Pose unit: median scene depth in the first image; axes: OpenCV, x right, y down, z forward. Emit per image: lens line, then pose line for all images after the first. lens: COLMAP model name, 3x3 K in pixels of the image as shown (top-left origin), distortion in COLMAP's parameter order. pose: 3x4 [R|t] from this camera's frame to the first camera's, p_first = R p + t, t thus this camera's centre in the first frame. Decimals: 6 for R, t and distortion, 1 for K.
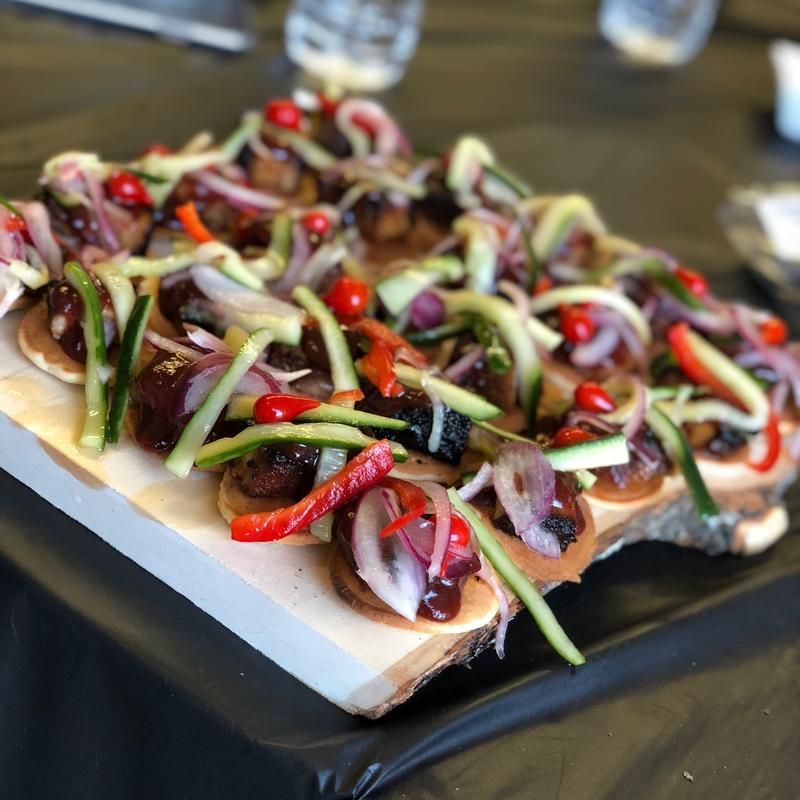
lens RADIAL K [[1650.9, 0, 400.1], [0, 1650.9, 401.3], [0, 0, 1]] dist [-0.029427, 0.000000]
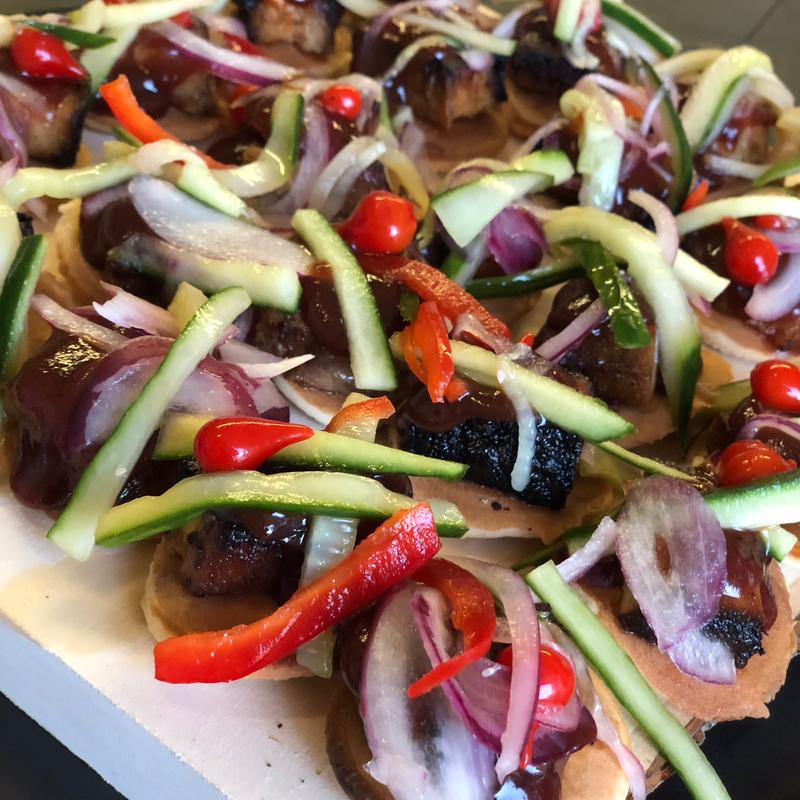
lens RADIAL K [[1650.9, 0, 399.5], [0, 1650.9, 397.6], [0, 0, 1]] dist [-0.029427, 0.000000]
pose [[0.996673, -0.007538, -0.081151, 0.025962], [0.014412, 0.996323, 0.084451, -0.054236], [0.080216, -0.085339, 0.993118, 0.406914]]
